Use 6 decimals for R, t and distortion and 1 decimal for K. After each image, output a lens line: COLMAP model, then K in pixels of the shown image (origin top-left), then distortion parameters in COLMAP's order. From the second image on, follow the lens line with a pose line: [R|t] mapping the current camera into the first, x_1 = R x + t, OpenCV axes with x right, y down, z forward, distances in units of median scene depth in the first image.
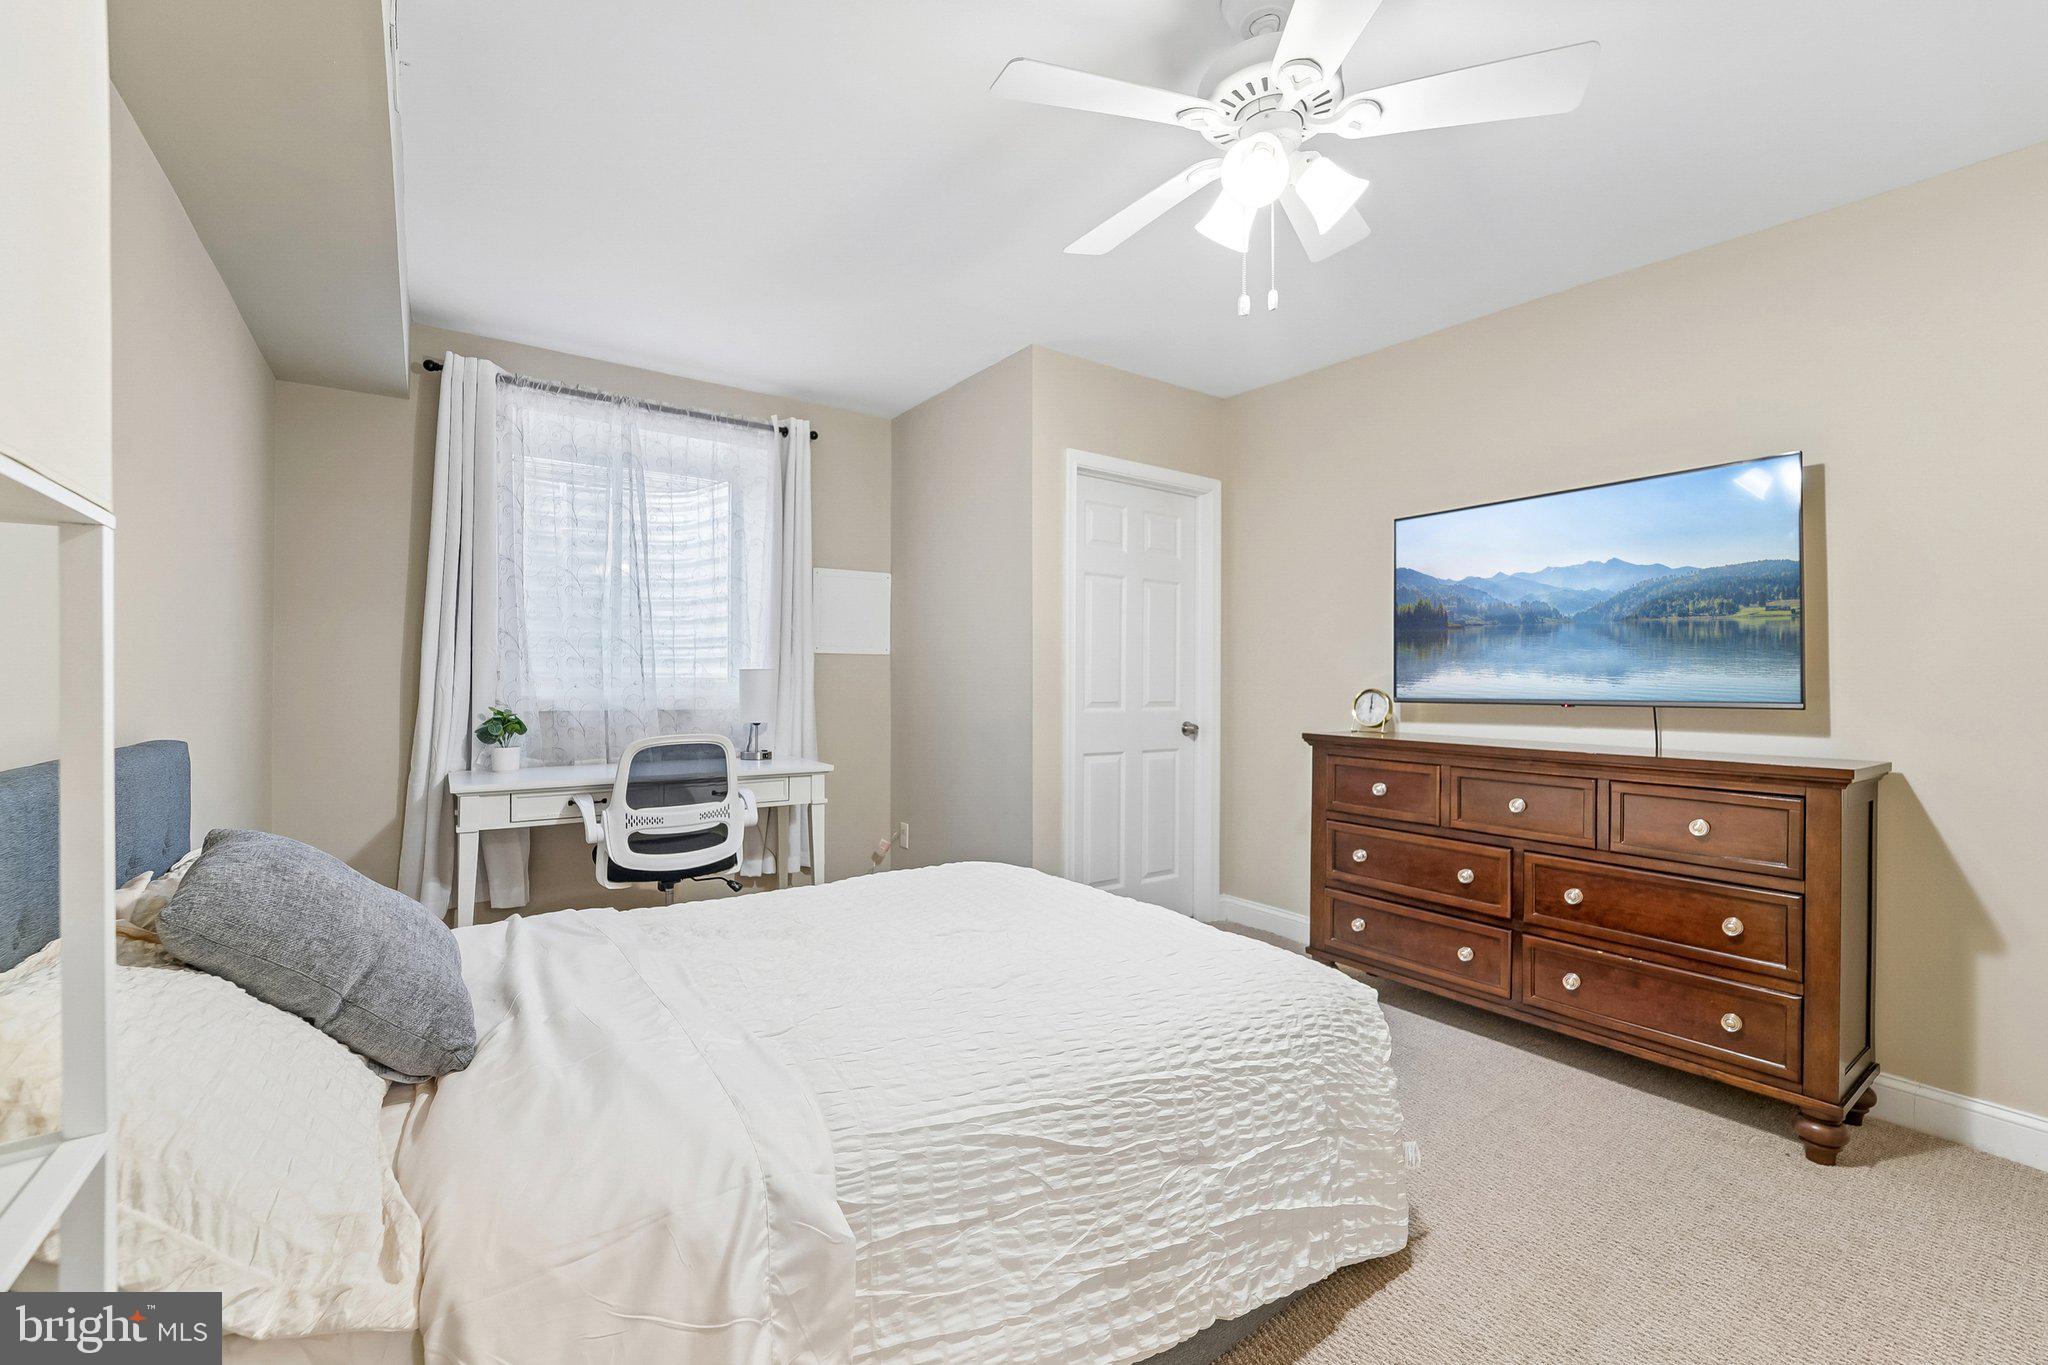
lens RADIAL K [[855.8, 0, 1043.3], [0, 855.8, 686.3], [0, 0, 1]] dist [-0.001951, -0.000165]
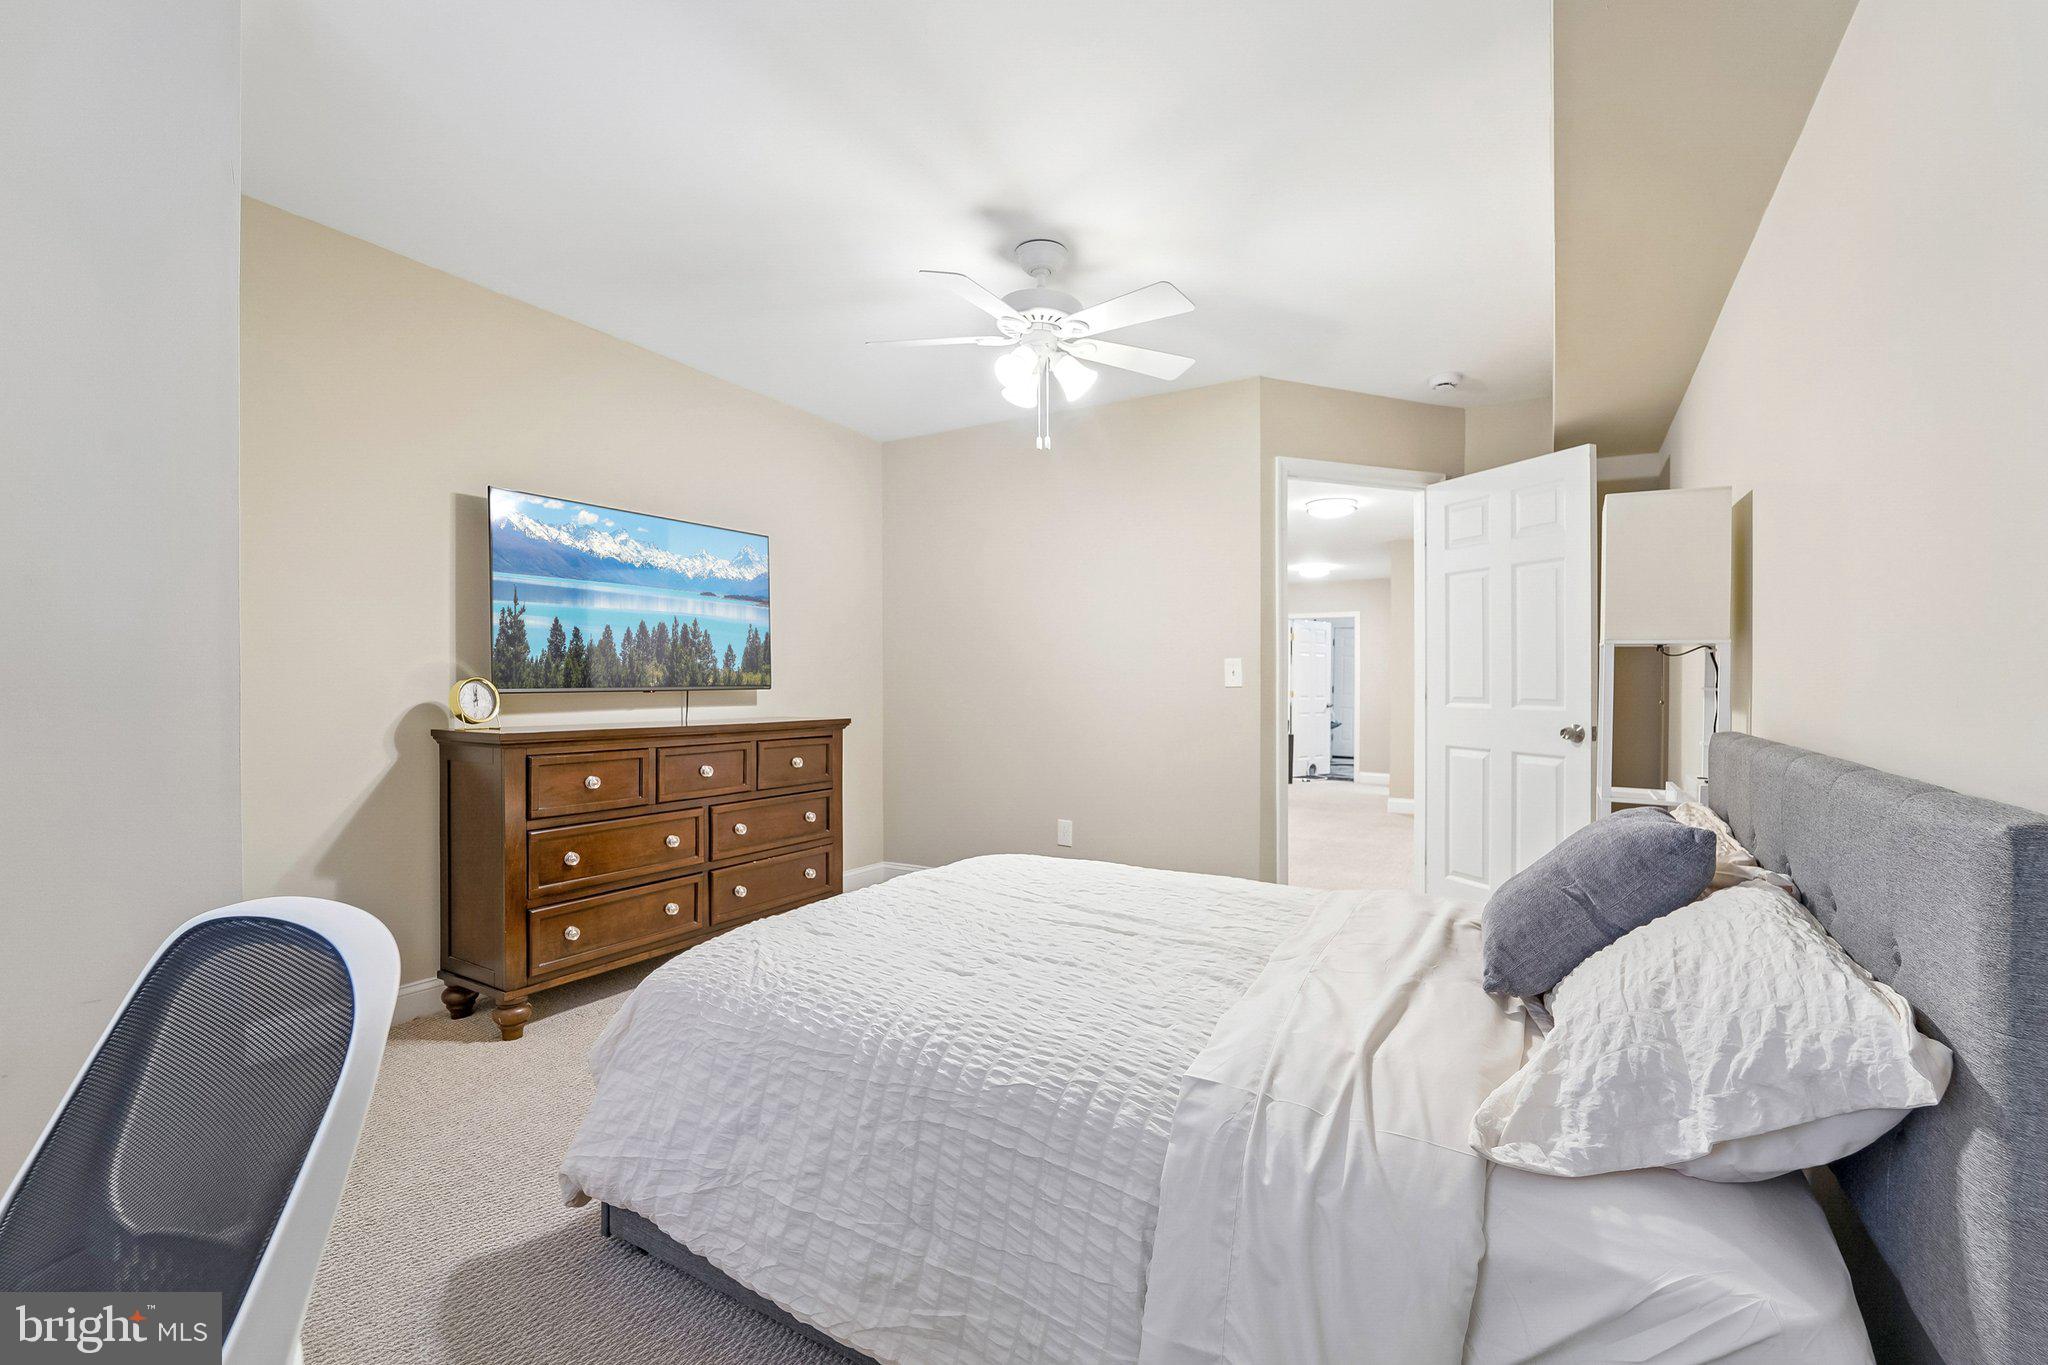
lens RADIAL K [[855.8, 0, 1033.8], [0, 855.8, 682.7], [0, 0, 1]] dist [-0.001951, -0.000165]
pose [[-0.400611, -0.011108, 0.916181, -0.778349], [-0.009064, 0.999926, 0.008160, -0.005024], [-0.916203, -0.005036, -0.400682, 1.050947]]
